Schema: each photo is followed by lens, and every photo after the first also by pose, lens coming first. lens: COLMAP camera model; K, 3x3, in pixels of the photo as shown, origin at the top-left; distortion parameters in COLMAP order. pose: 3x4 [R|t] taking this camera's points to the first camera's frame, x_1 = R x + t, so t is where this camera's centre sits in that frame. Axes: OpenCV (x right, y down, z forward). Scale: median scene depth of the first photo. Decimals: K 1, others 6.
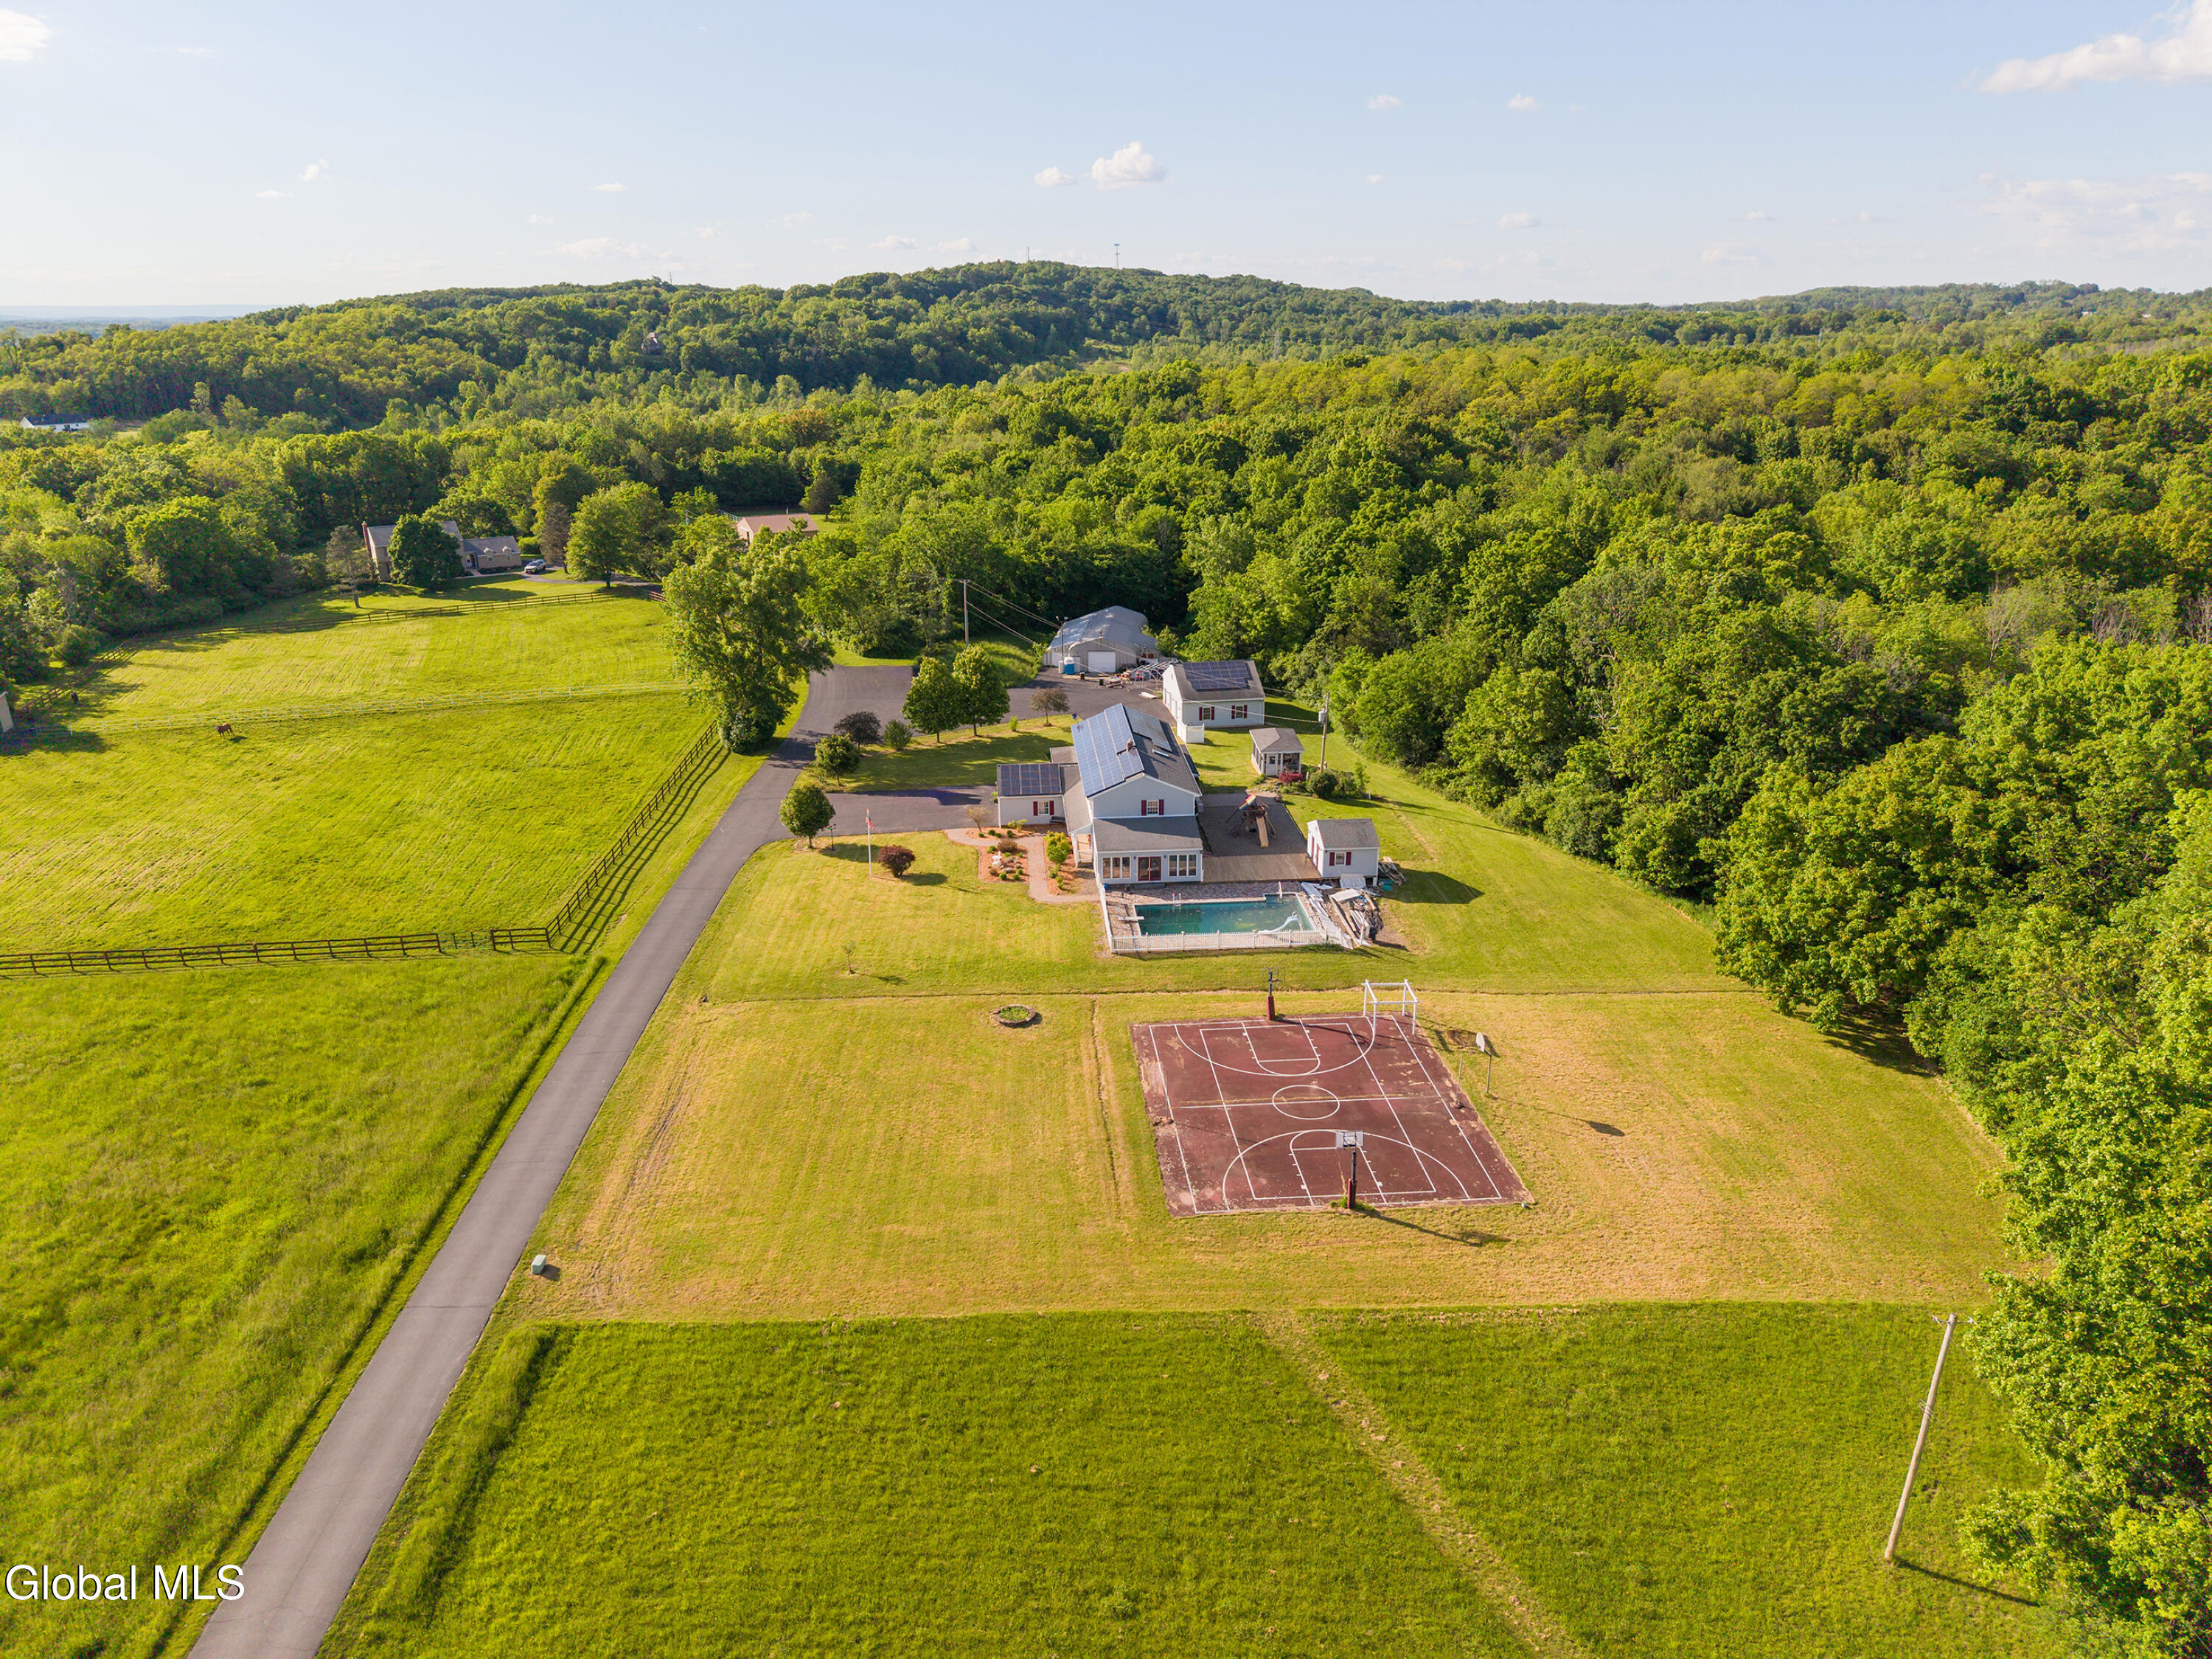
lens RADIAL K [[1470.7, 0, 1103.0], [0, 1470.7, 833.8], [0, 0, 1]] dist [0.019937, -0.020731]
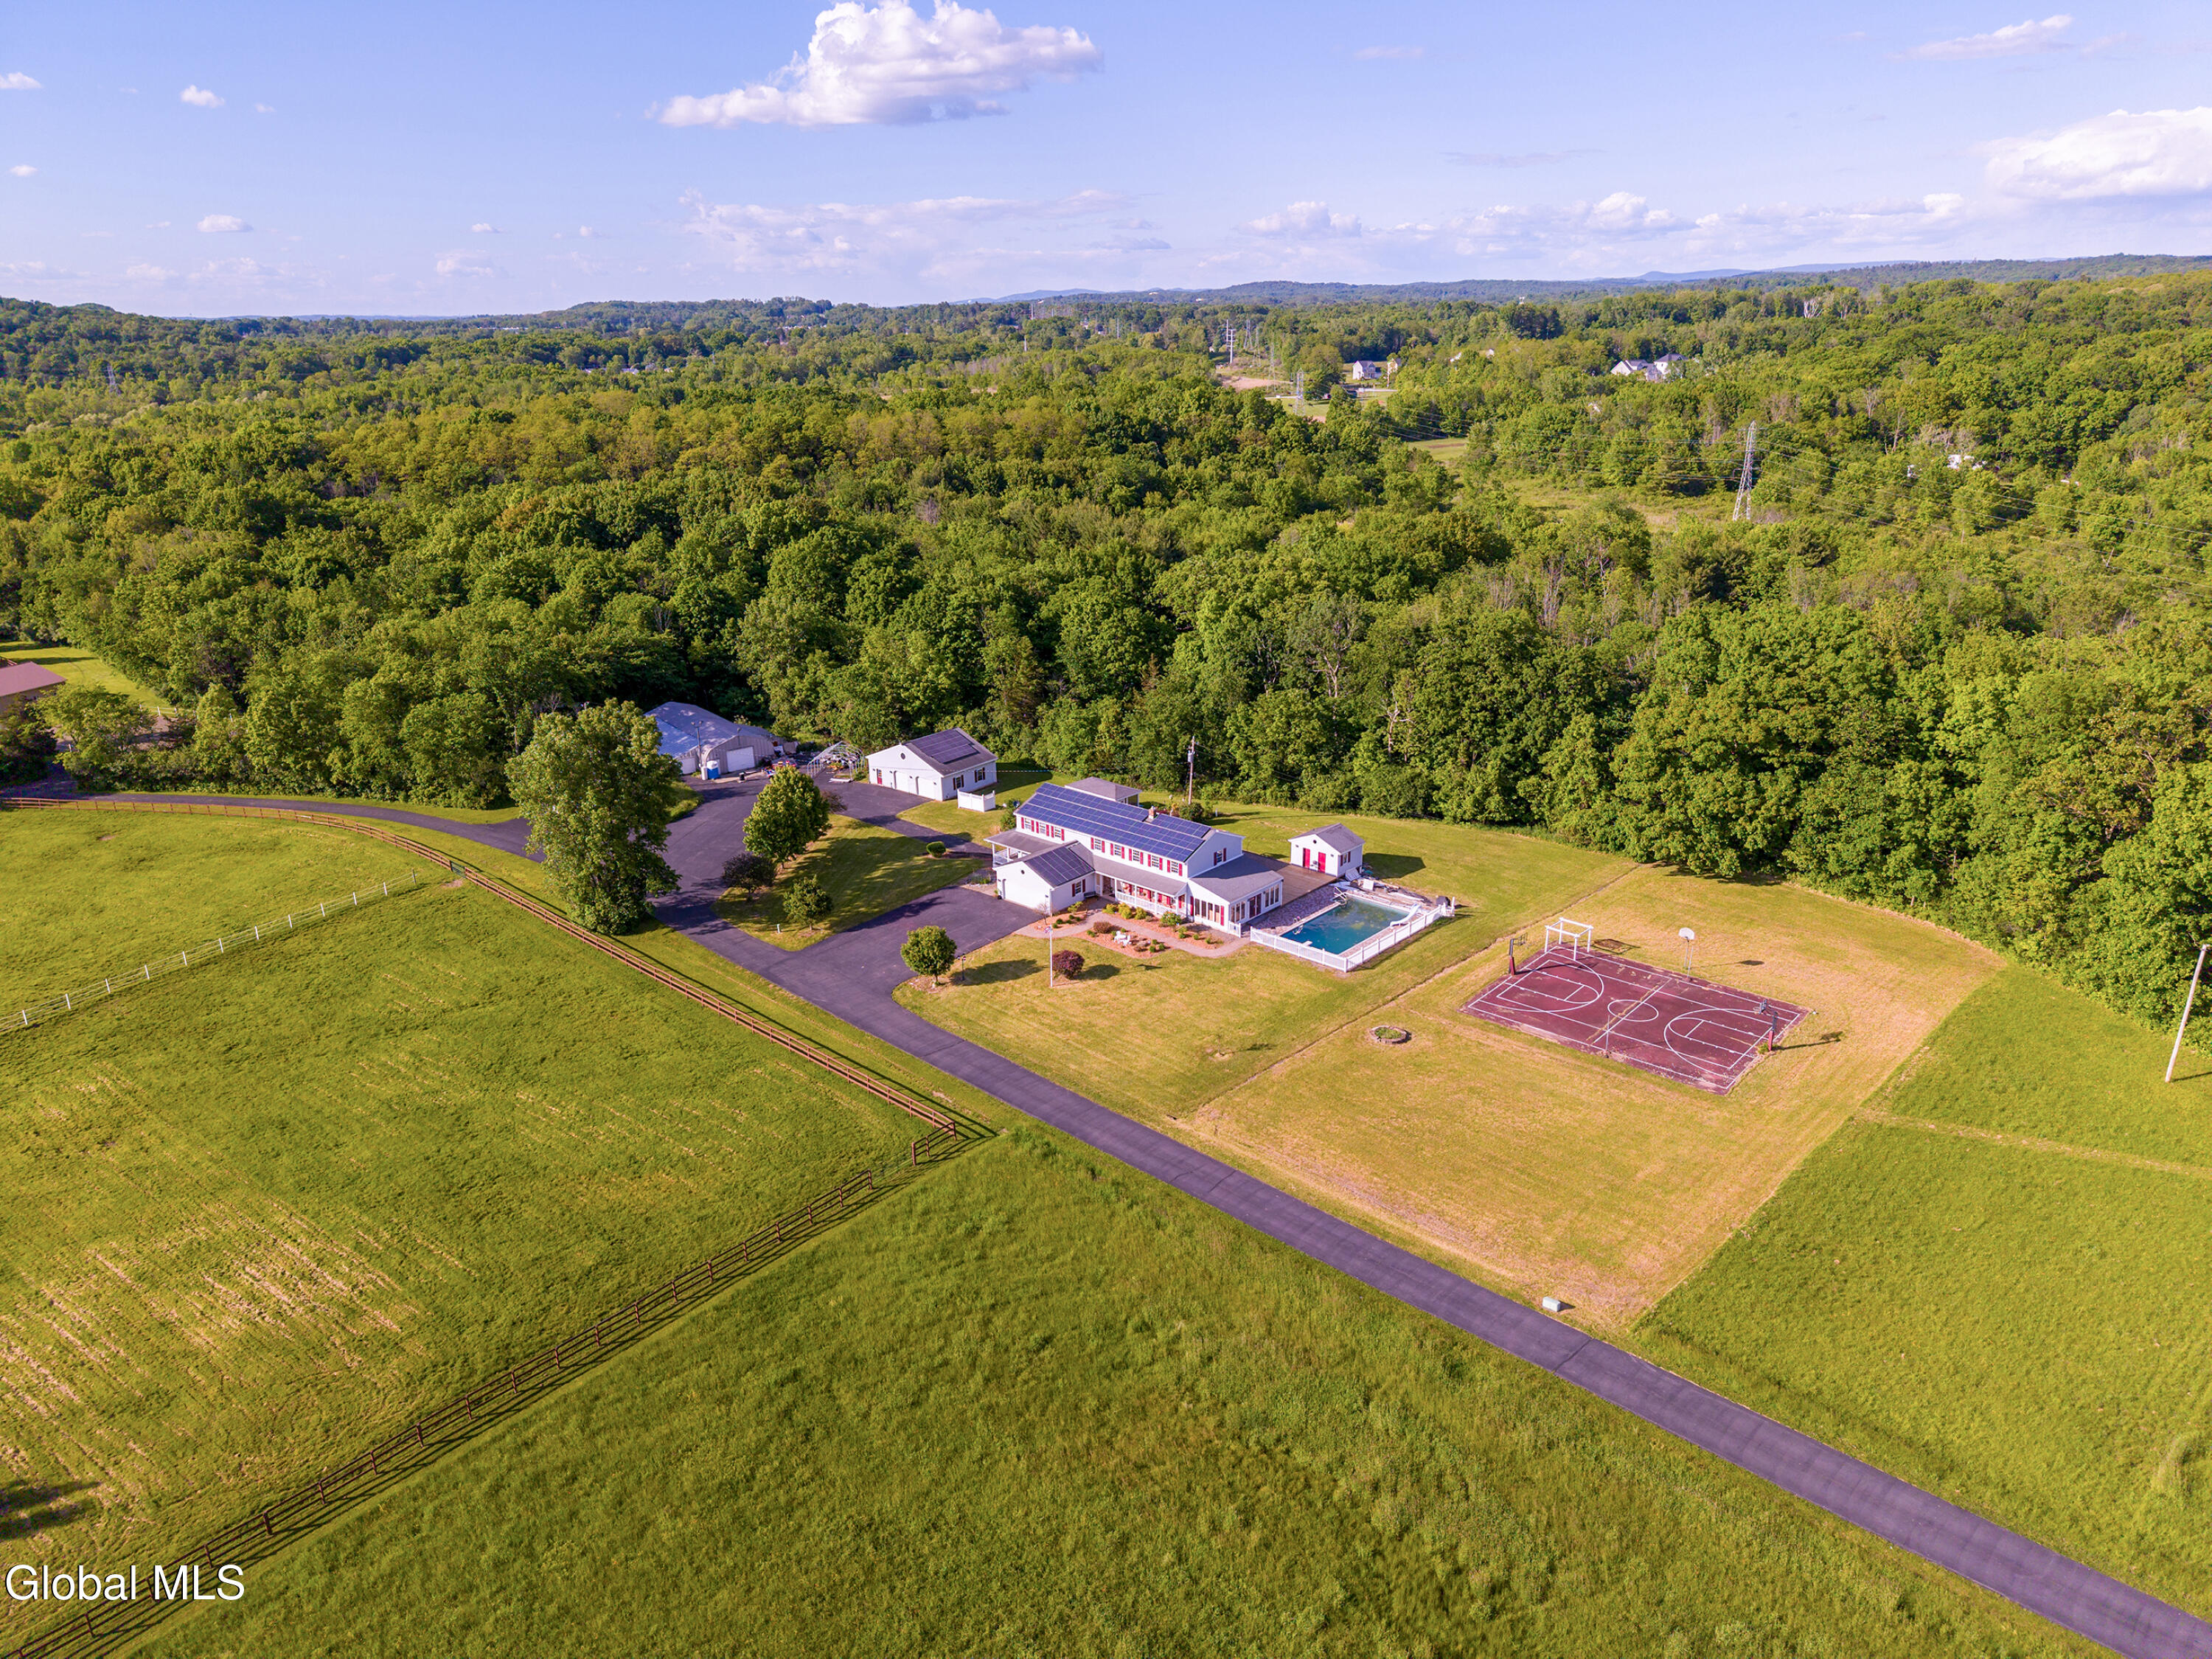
lens RADIAL K [[1470.7, 0, 1102.6], [0, 1470.7, 818.0], [0, 0, 1]] dist [0.019937, -0.020731]
pose [[0.728443, -0.227840, 0.646111, -0.820643], [0.238629, 0.968404, 0.072454, -0.162772], [-0.642205, 0.101402, 0.759796, 0.173738]]
